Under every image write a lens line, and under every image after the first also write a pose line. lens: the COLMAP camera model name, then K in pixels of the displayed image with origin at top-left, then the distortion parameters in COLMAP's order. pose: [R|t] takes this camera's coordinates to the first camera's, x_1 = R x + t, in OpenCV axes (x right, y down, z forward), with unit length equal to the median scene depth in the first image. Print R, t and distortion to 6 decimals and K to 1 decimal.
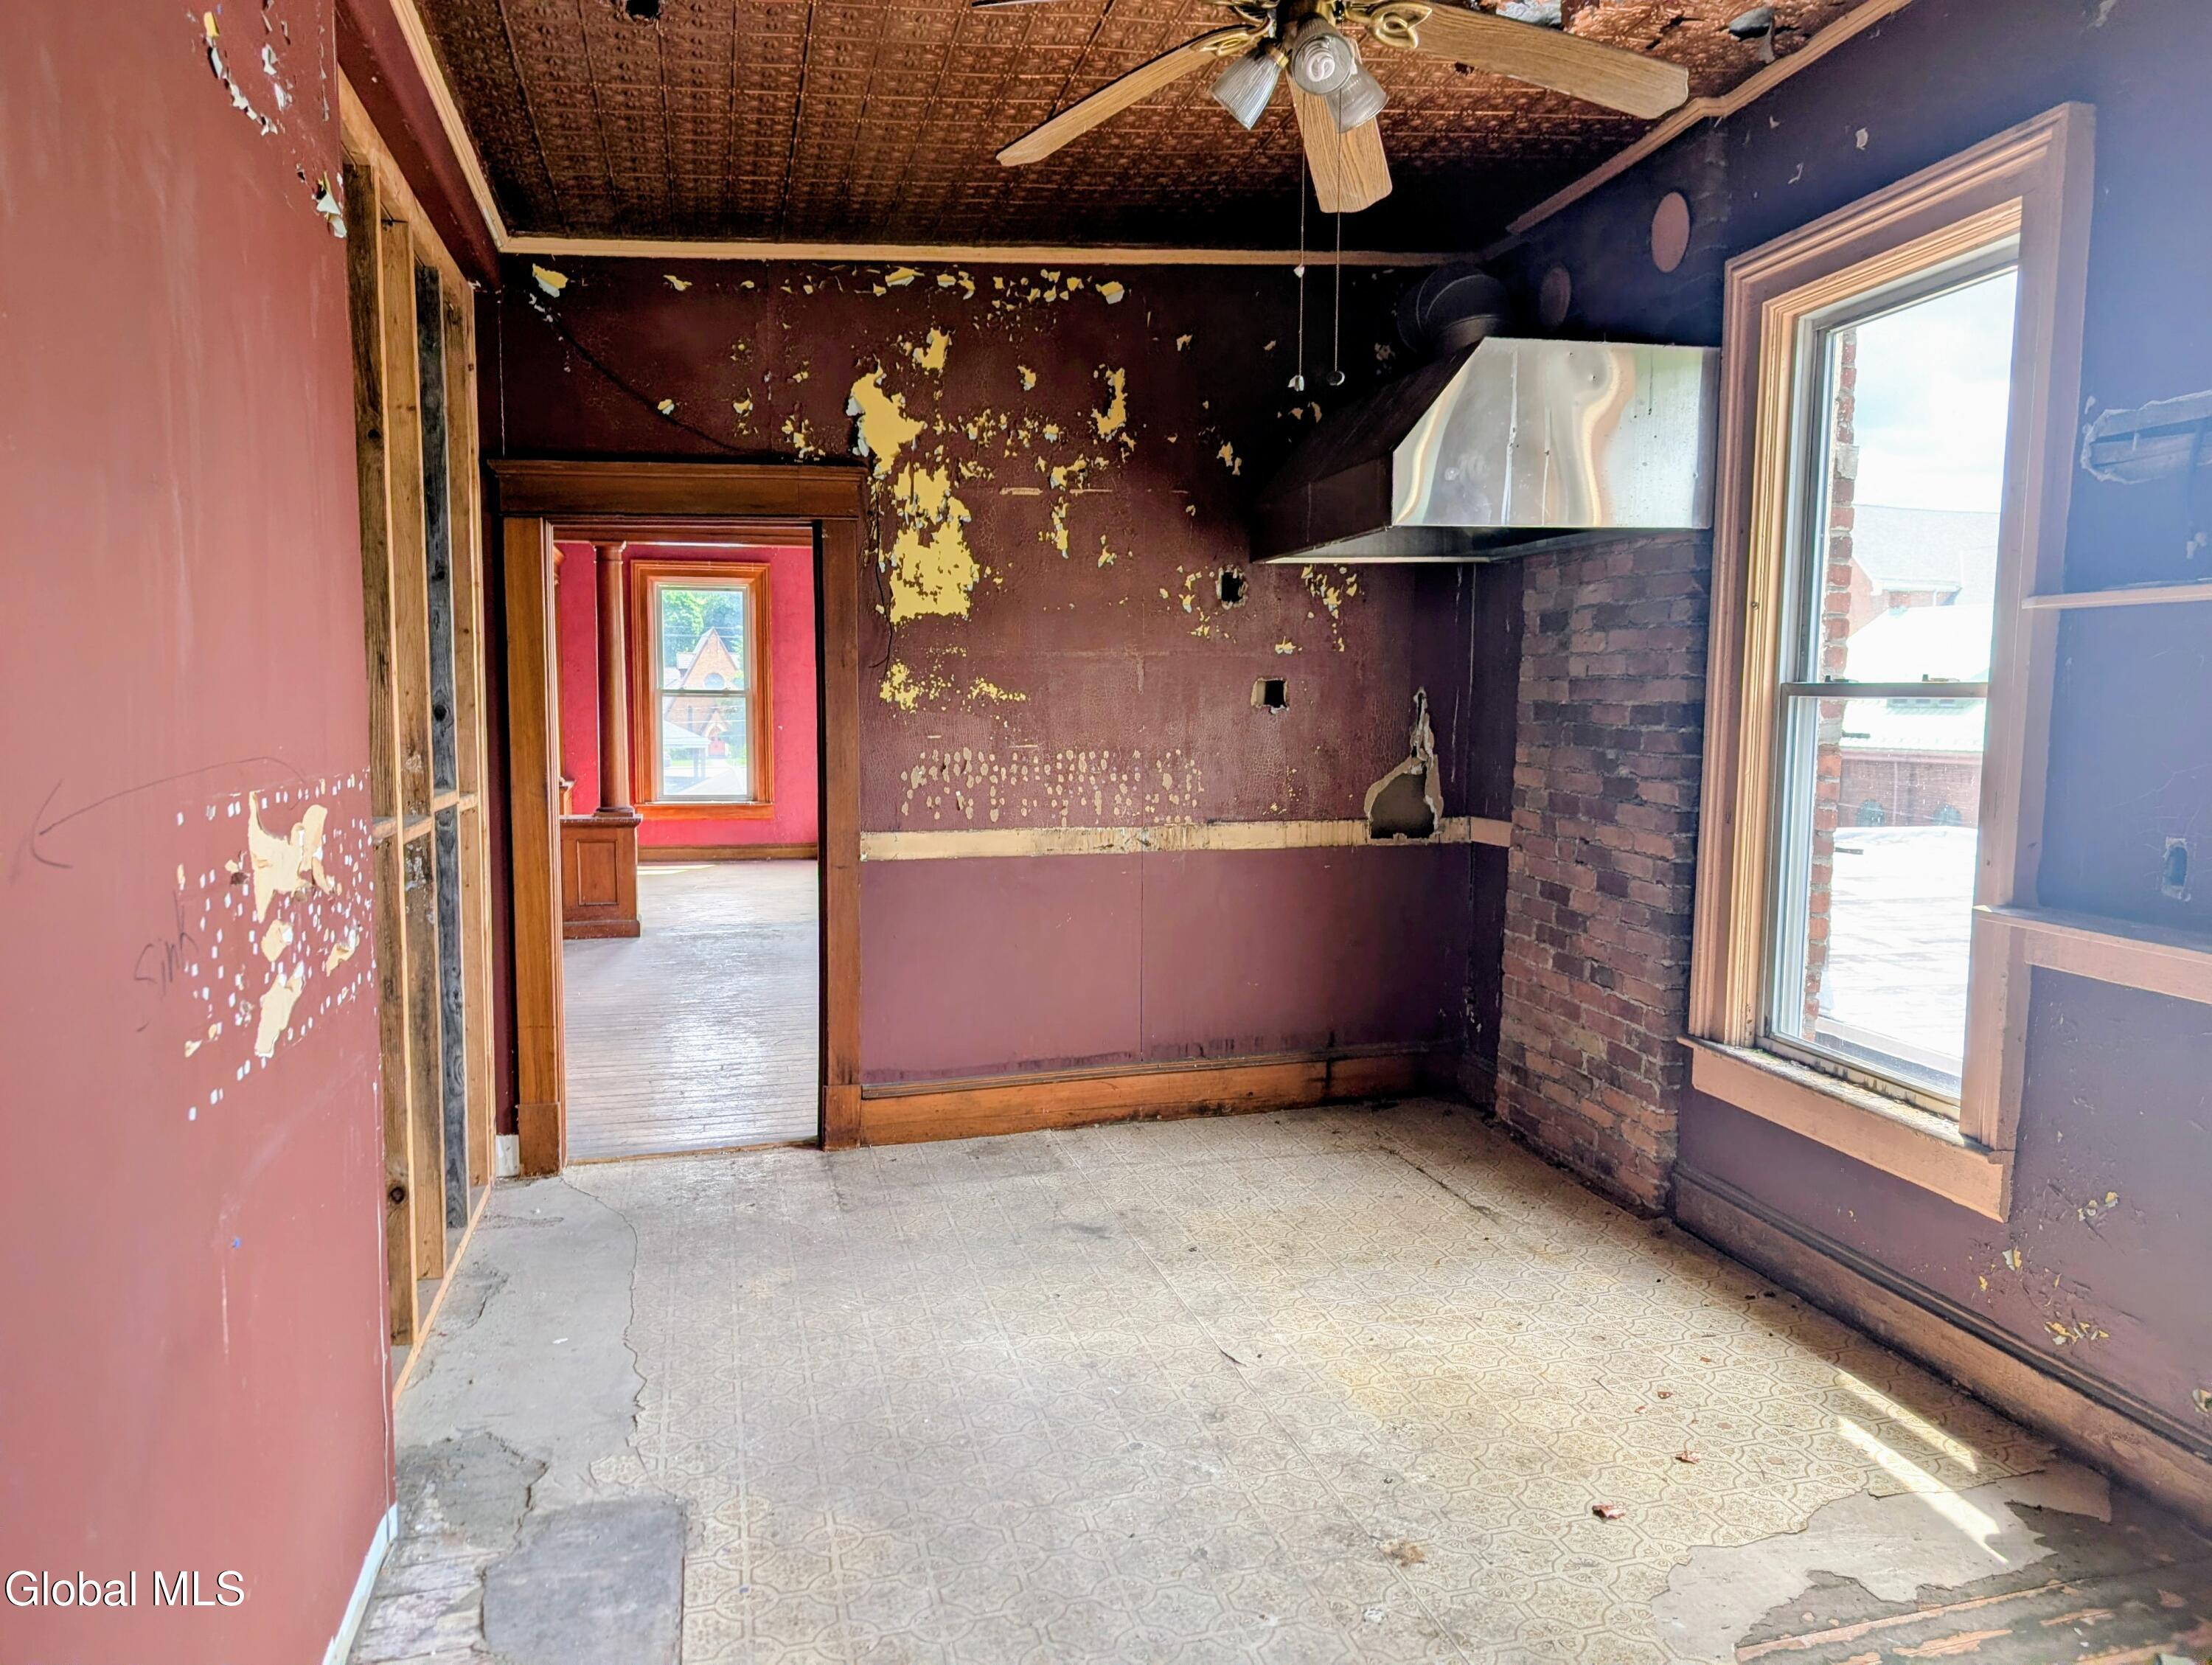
lens RADIAL K [[1543.0, 0, 1110.5], [0, 1543.0, 838.5], [0, 0, 1]] dist [-0.003326, -0.001339]
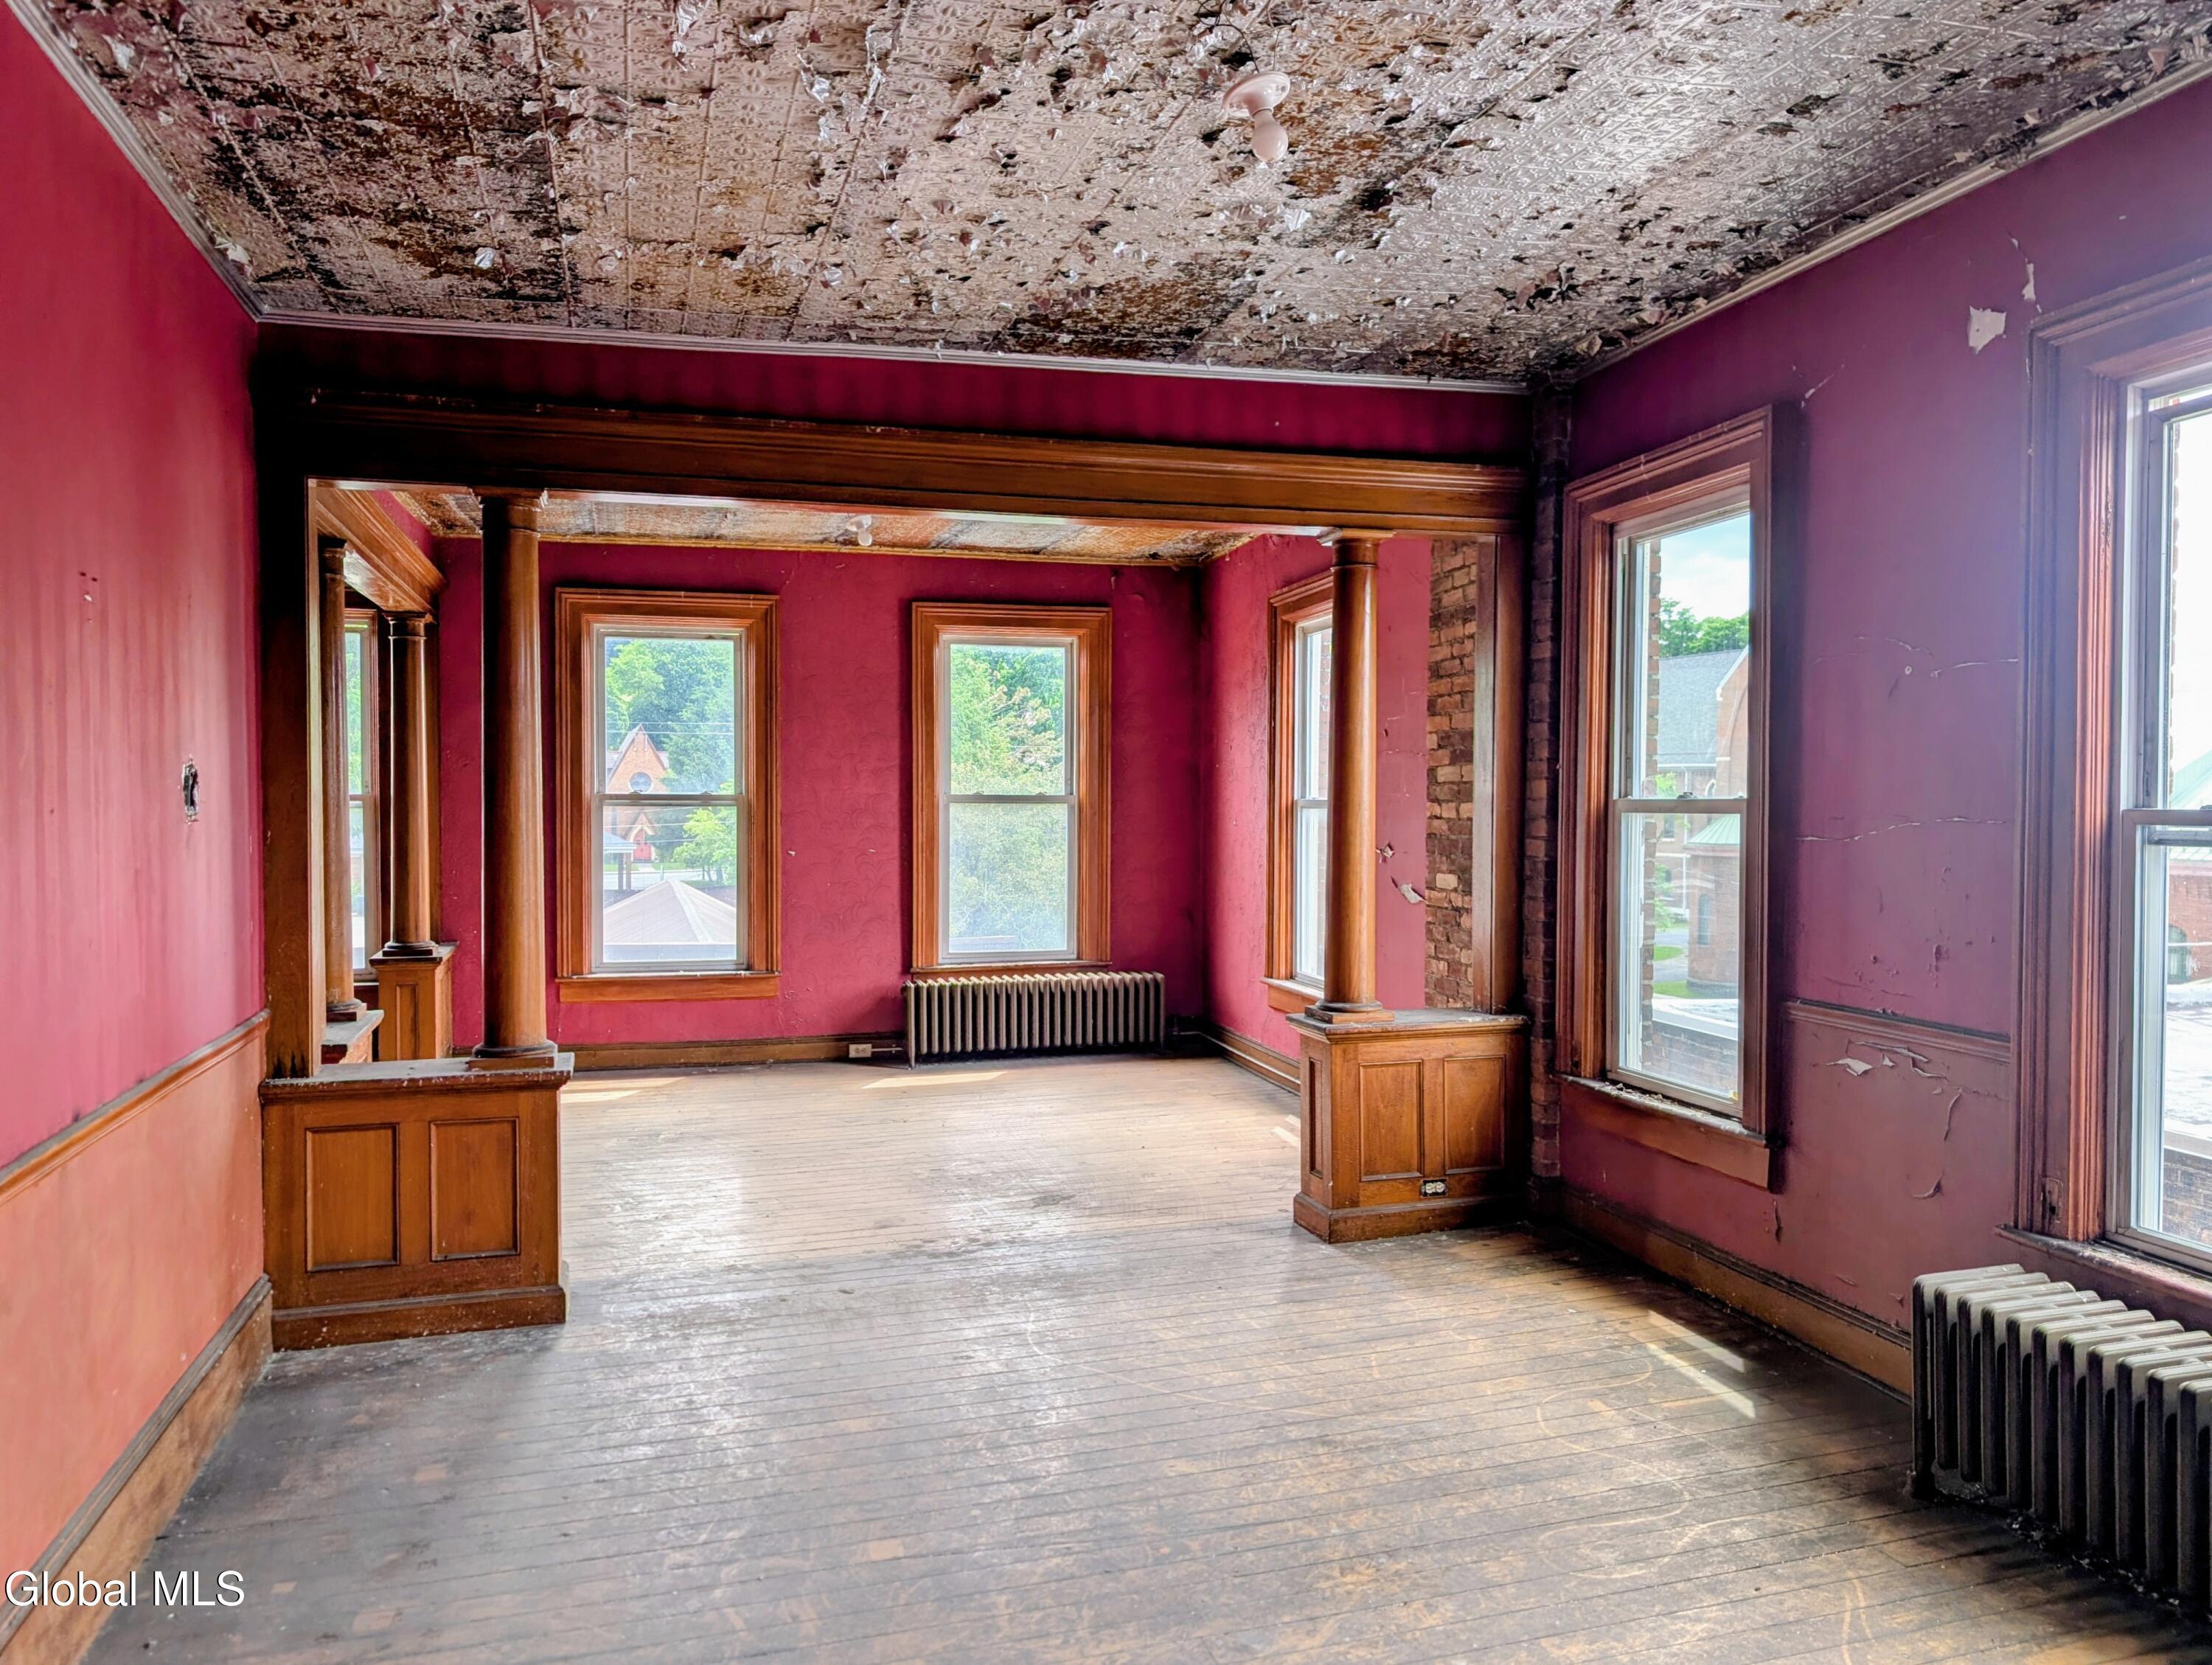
lens RADIAL K [[1543.0, 0, 1101.4], [0, 1543.0, 824.8], [0, 0, 1]] dist [-0.003326, -0.001339]
pose [[0.999086, -0.006074, 0.042323, -0.115549], [0.009111, 0.997367, -0.071941, -0.037673], [-0.041775, 0.072261, 0.996511, 0.370048]]
